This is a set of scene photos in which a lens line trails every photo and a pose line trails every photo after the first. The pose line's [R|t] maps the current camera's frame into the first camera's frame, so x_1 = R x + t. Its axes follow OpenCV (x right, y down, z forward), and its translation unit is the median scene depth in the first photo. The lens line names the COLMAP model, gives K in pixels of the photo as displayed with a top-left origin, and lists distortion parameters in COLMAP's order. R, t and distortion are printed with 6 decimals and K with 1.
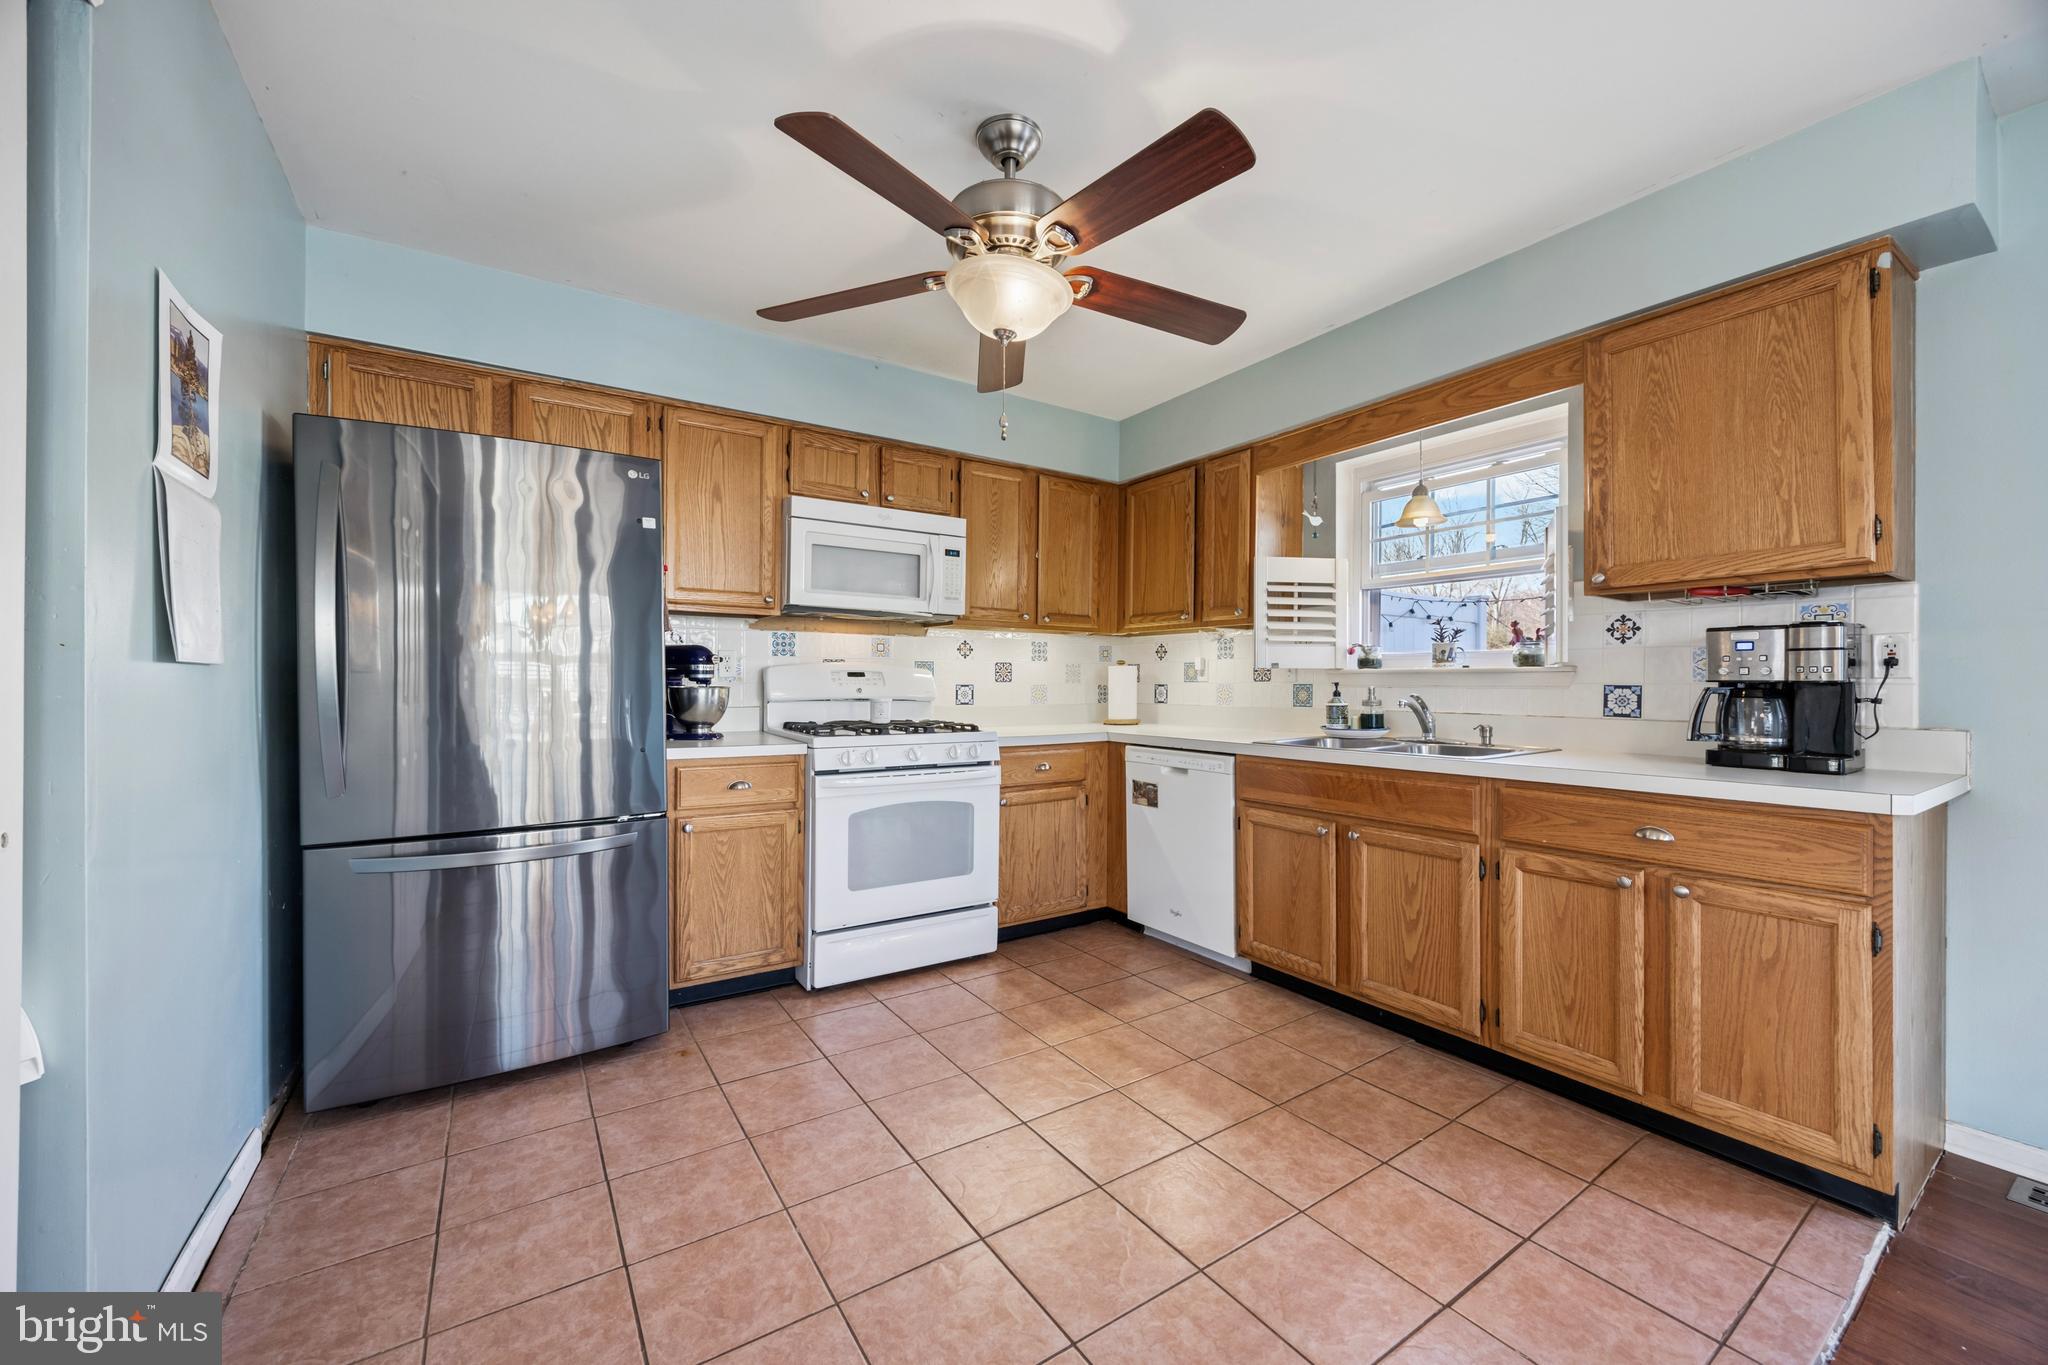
lens RADIAL K [[788.0, 0, 1027.8], [0, 788.0, 688.4], [0, 0, 1]] dist [-0.000853, 0.000094]
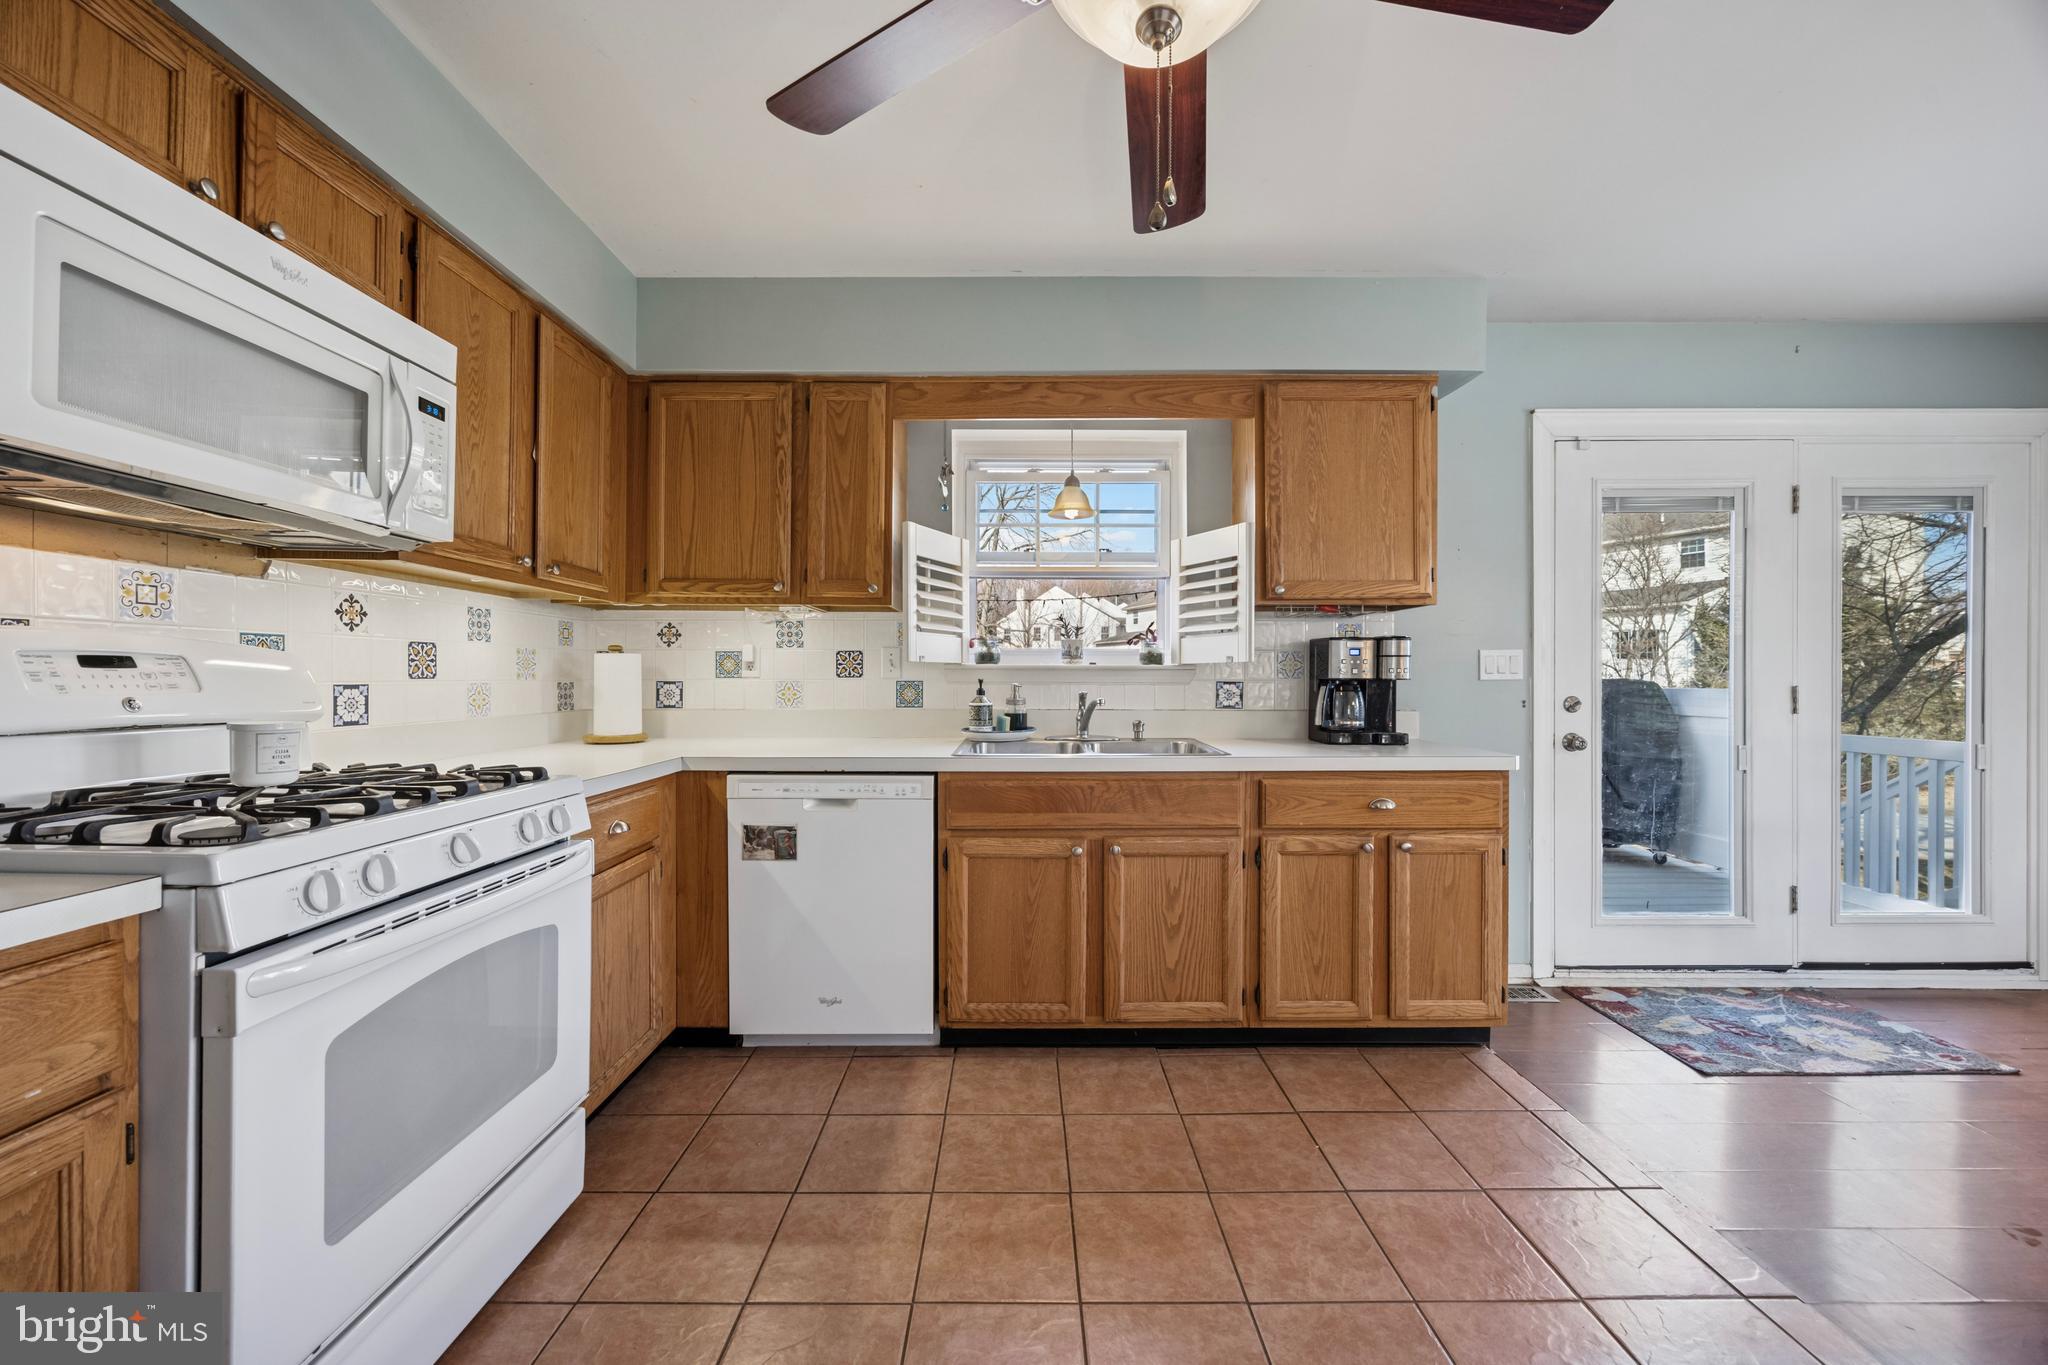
lens RADIAL K [[784.7, 0, 1028.9], [0, 784.7, 687.9], [0, 0, 1]] dist [-0.001002, -0.000027]
pose [[0.552449, -0.012804, 0.833448, -0.339416], [0.004928, 0.999915, 0.012095, -0.008895], [-0.833532, -0.002575, 0.552465, 0.509615]]
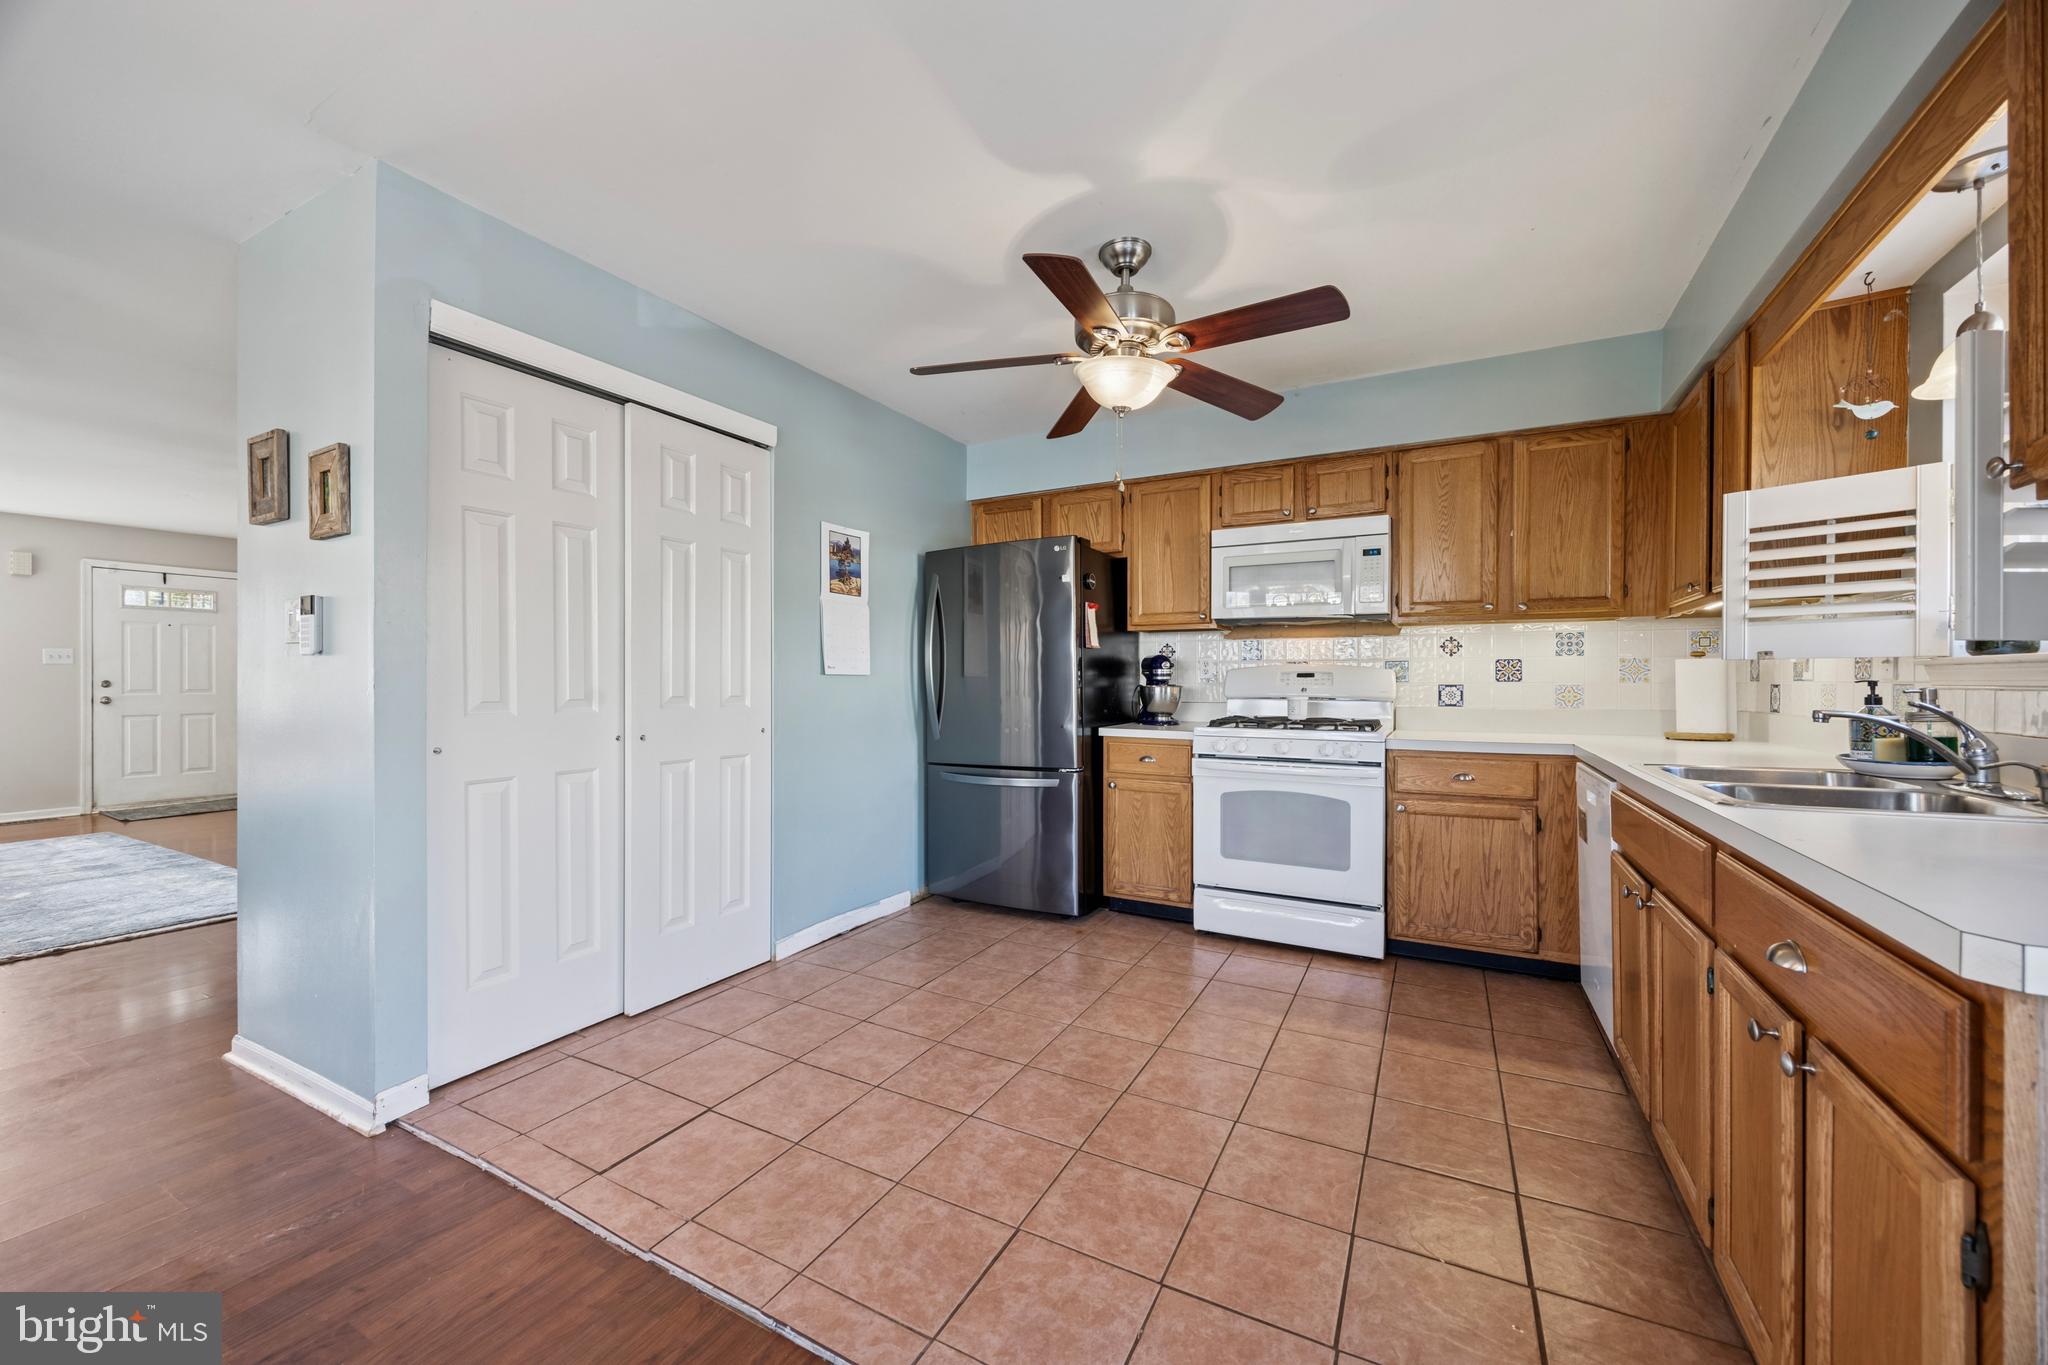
lens RADIAL K [[784.7, 0, 1028.9], [0, 784.7, 687.9], [0, 0, 1]] dist [-0.001002, -0.000027]
pose [[0.471651, 0.003866, -0.881777, 0.666674], [-0.006087, 0.999981, 0.001129, 0.001377], [0.881764, 0.004835, 0.471666, 0.175977]]
